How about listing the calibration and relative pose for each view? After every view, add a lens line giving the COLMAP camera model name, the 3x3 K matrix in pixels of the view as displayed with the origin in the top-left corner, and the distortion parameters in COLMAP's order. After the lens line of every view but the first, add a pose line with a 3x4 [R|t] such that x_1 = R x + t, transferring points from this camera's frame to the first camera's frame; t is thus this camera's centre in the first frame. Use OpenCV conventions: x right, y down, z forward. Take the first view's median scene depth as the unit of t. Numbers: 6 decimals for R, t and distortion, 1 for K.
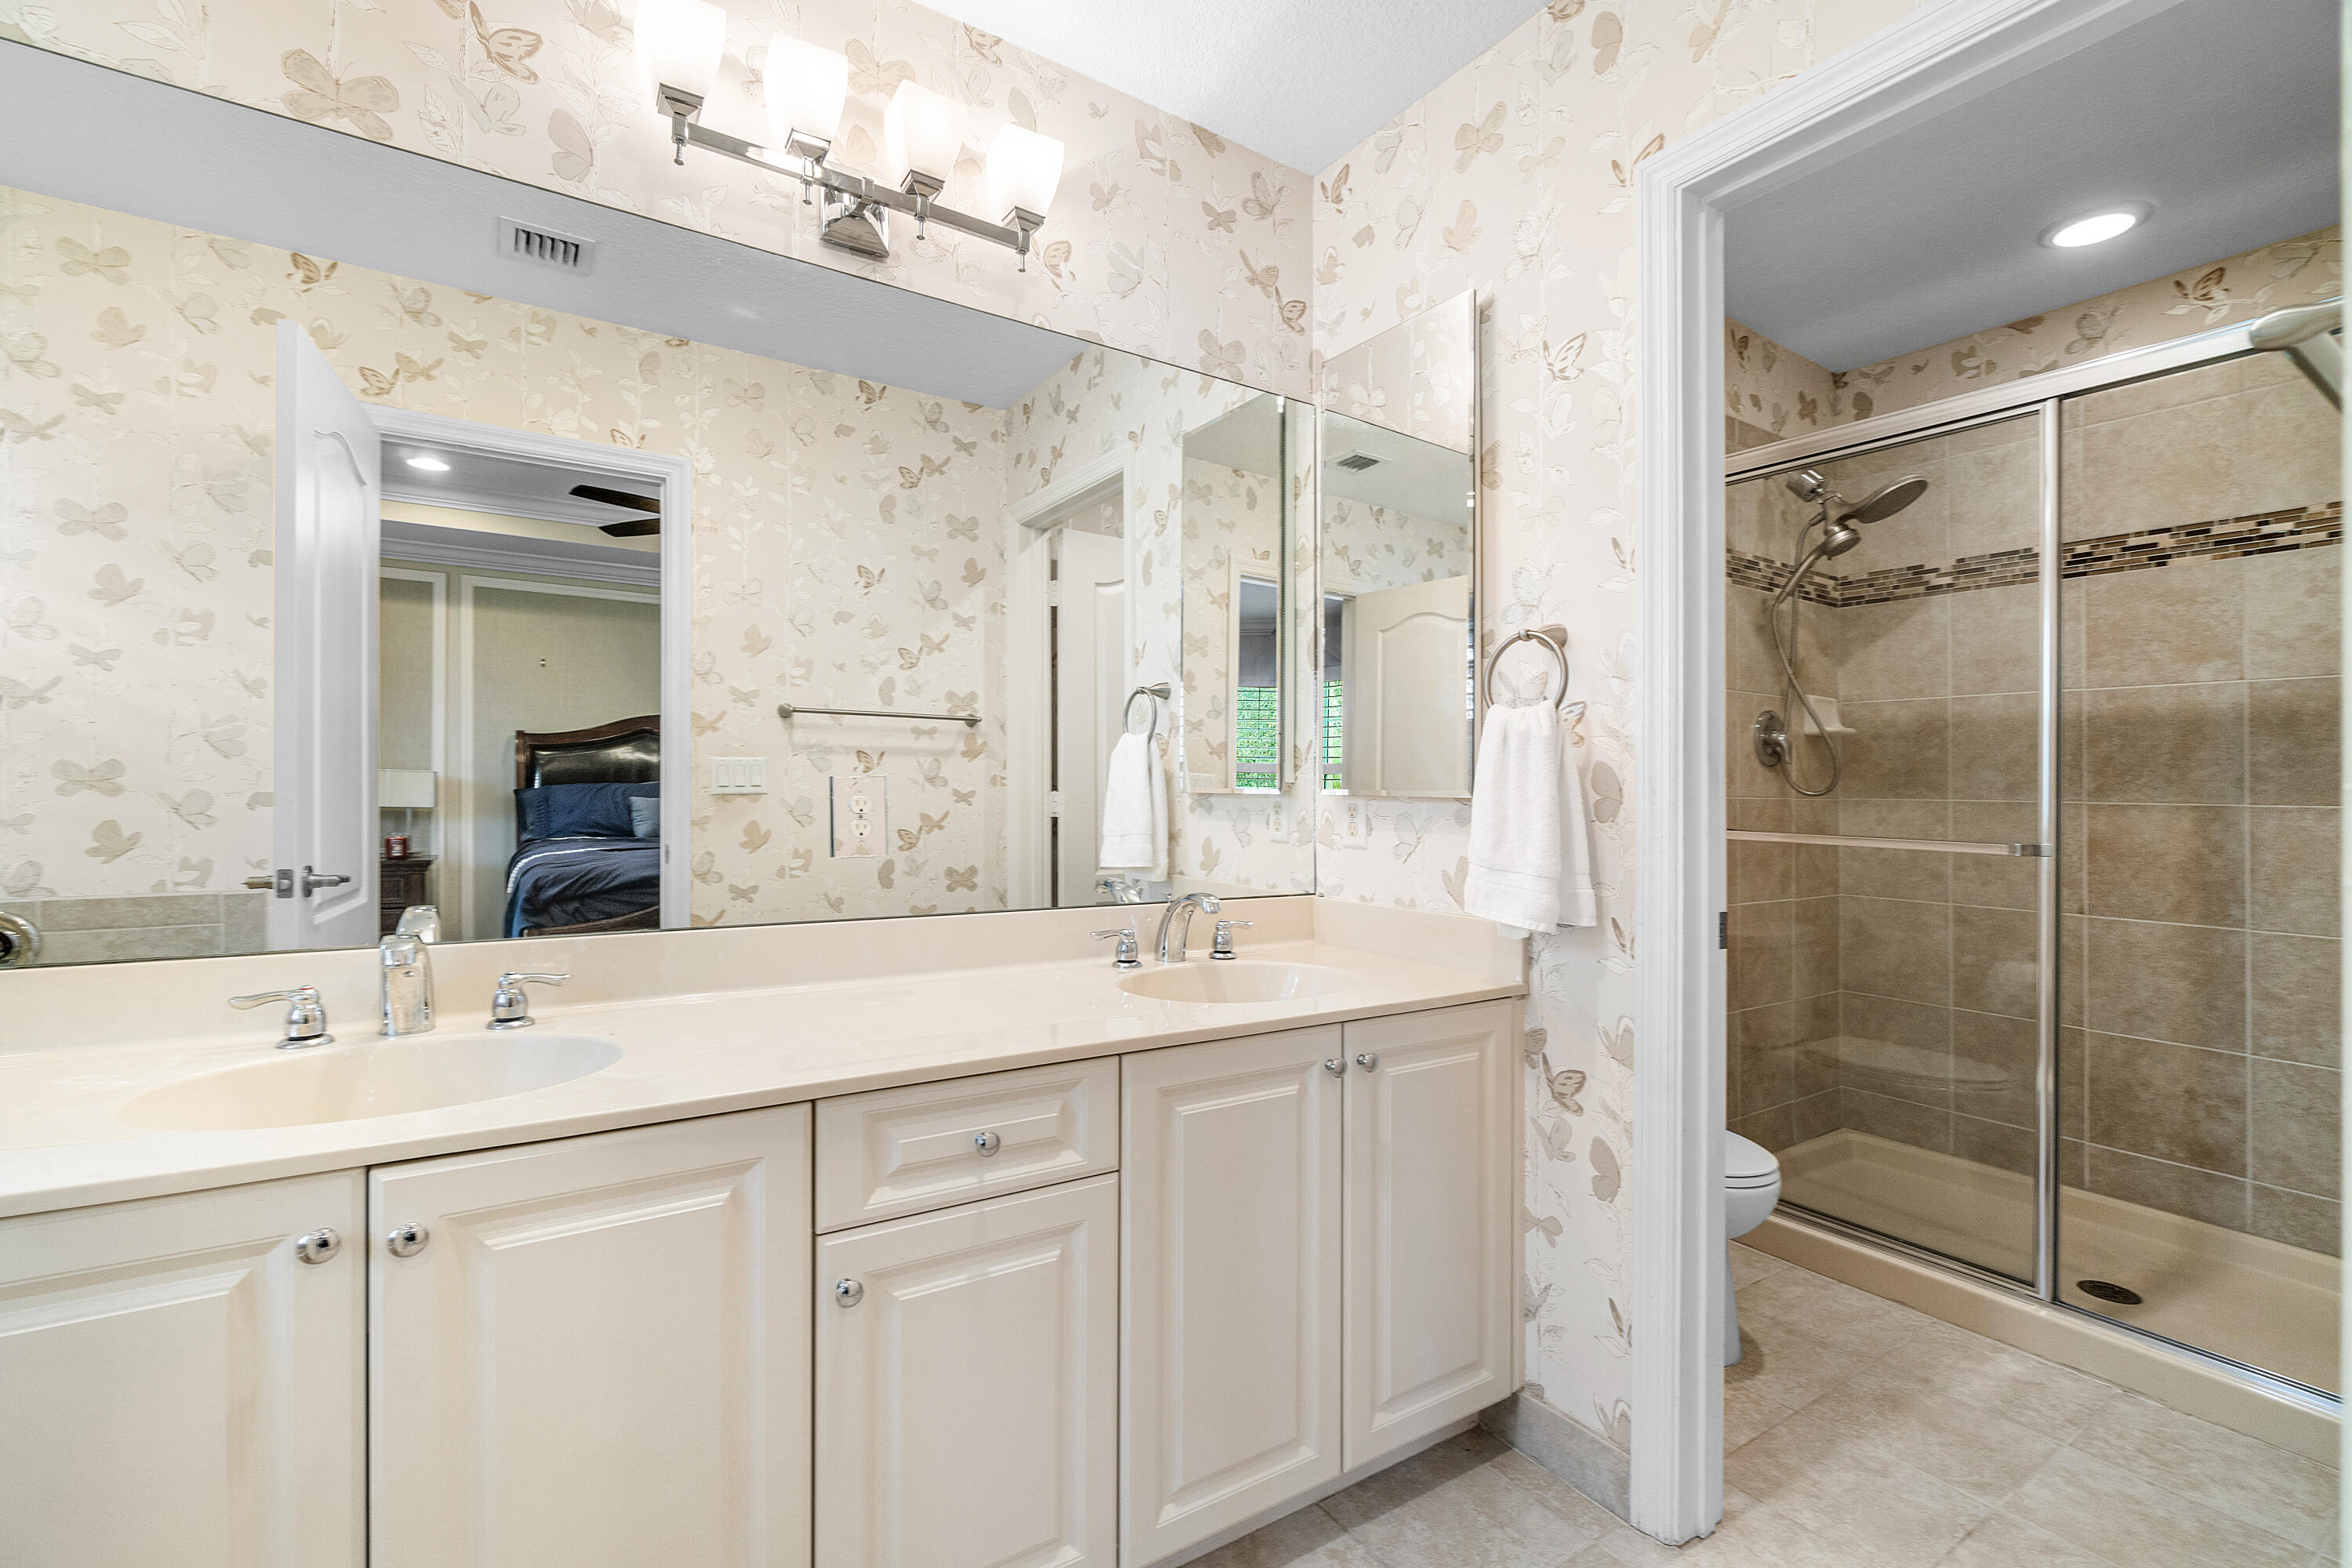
lens RADIAL K [[1033.6, 0, 1183.8], [0, 1033.6, 778.0], [0, 0, 1]] dist [0.000287, 0.000113]
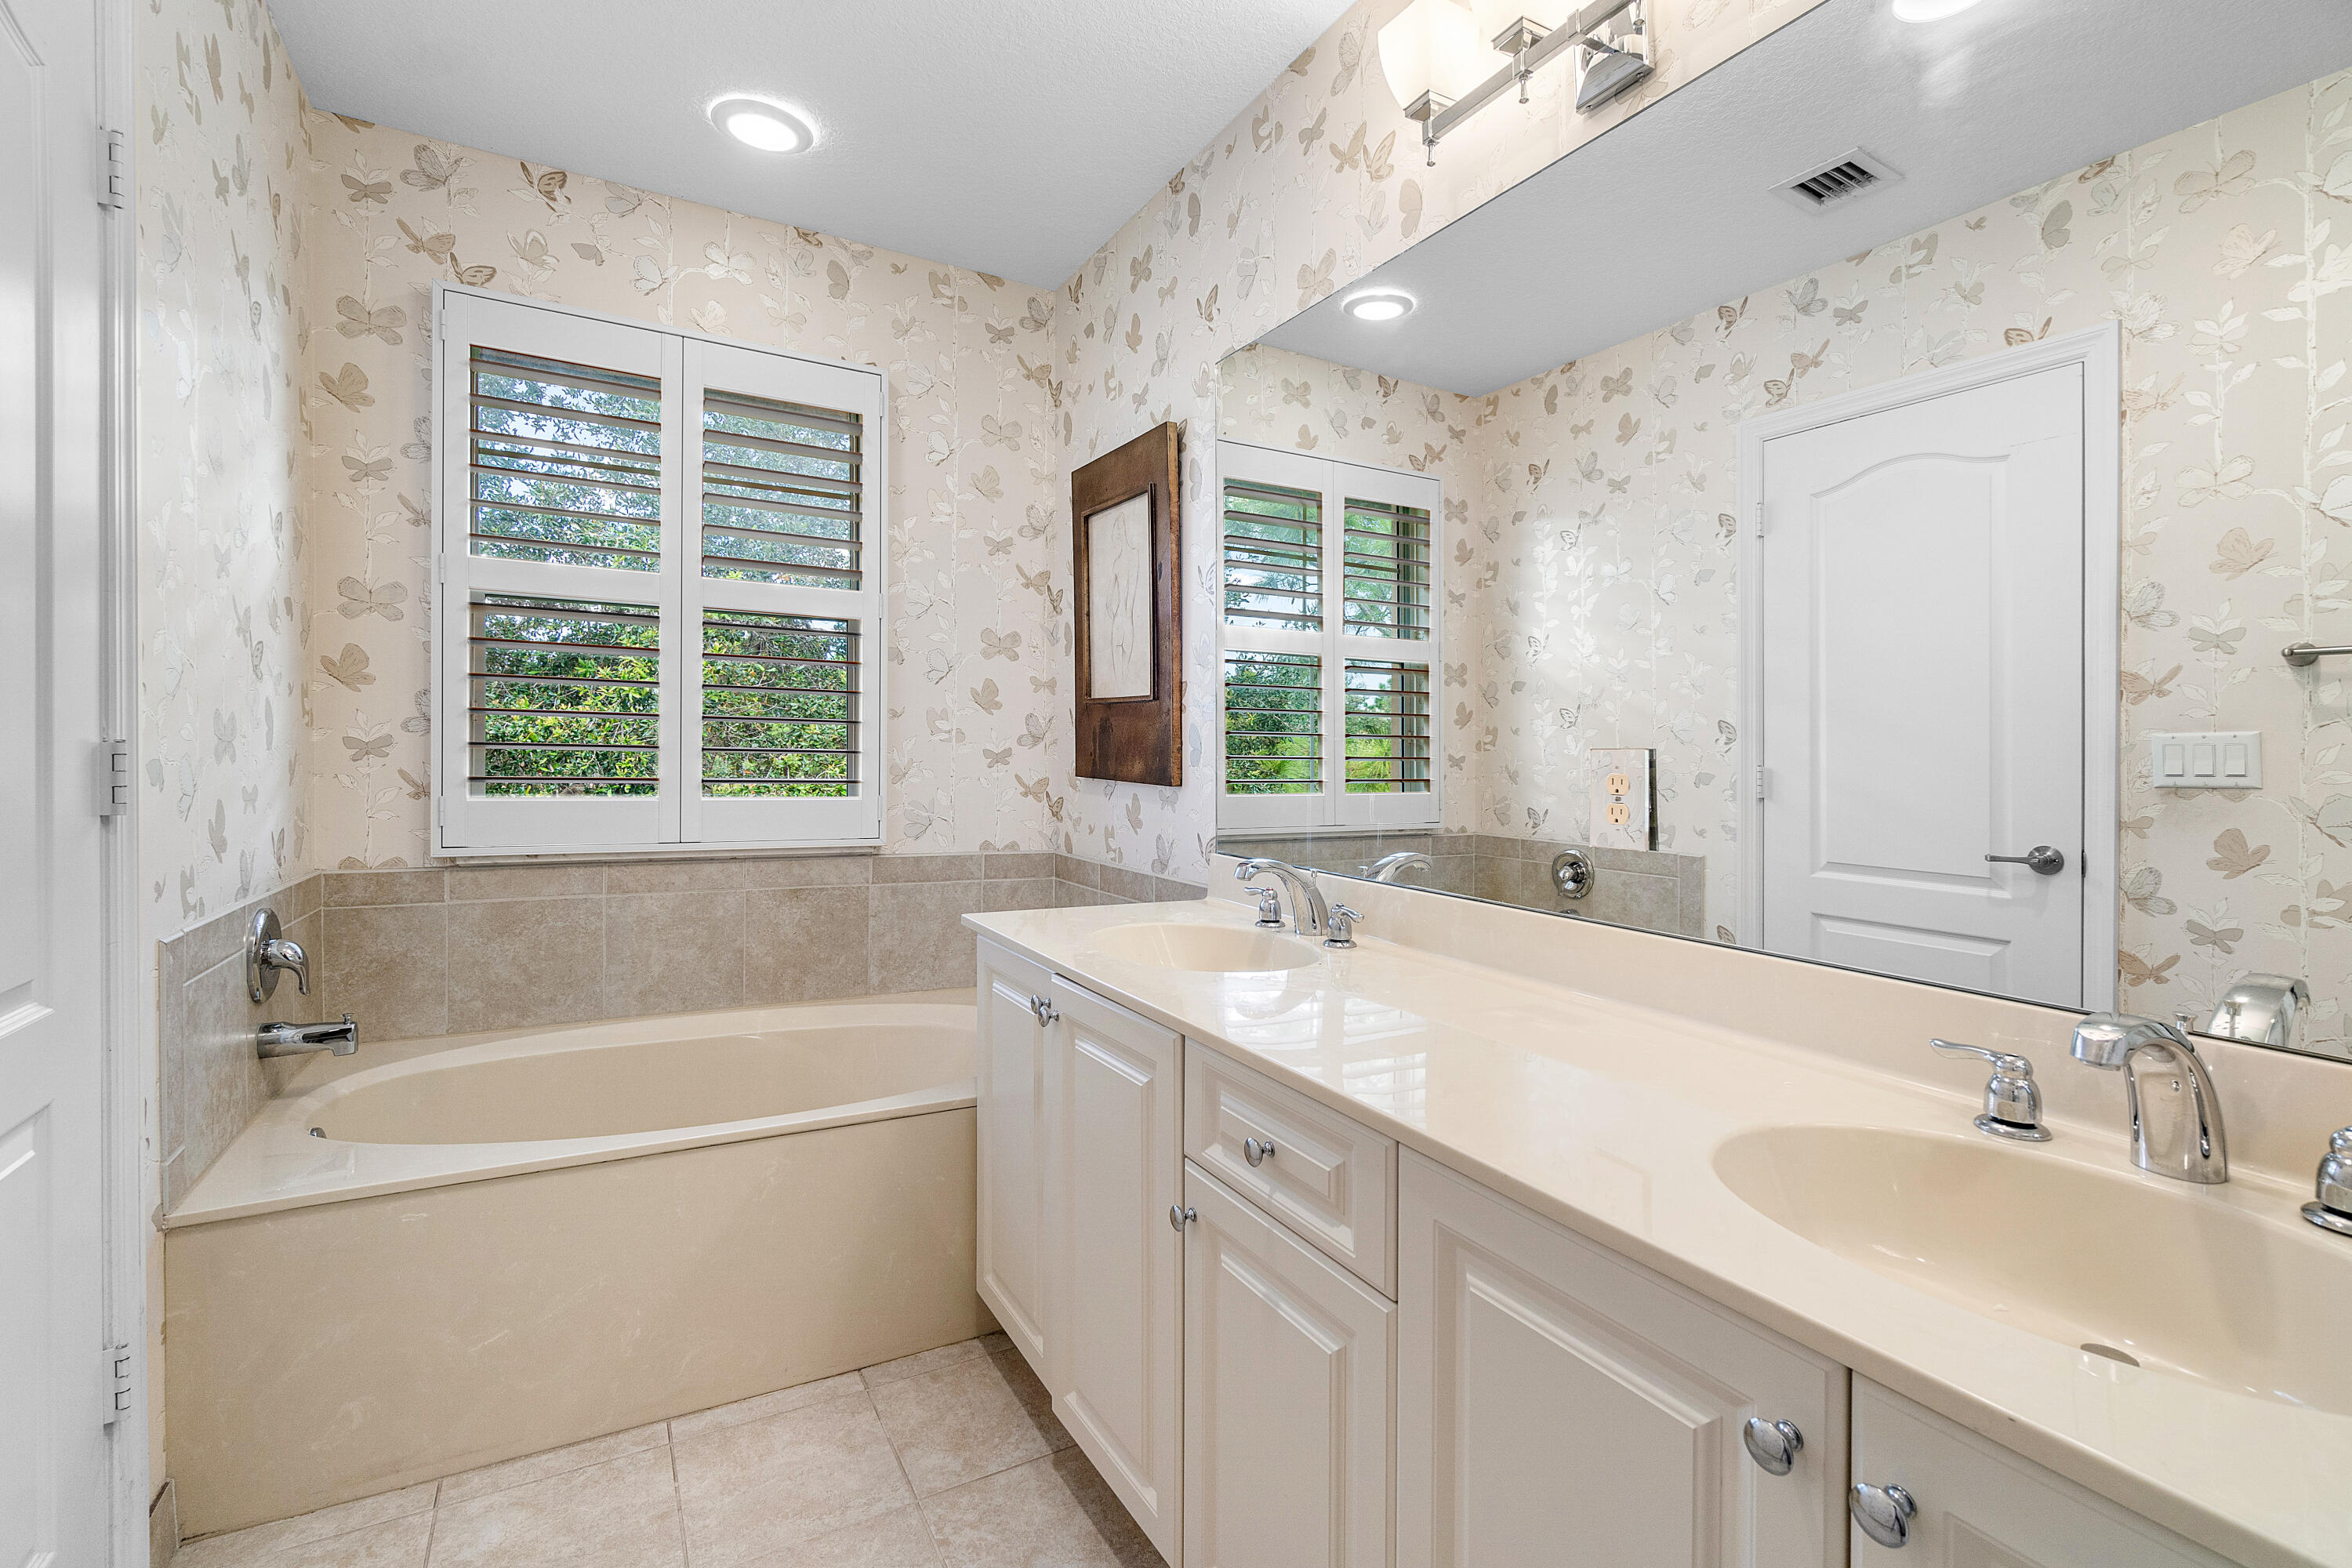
lens RADIAL K [[1033.6, 0, 1183.8], [0, 1033.6, 778.0], [0, 0, 1]] dist [0.000287, 0.000113]
pose [[-0.048781, 0.014648, -0.998702, 0.289253], [-0.010909, 0.999825, 0.015198, 0.006793], [0.998750, 0.011636, -0.048612, 0.402406]]
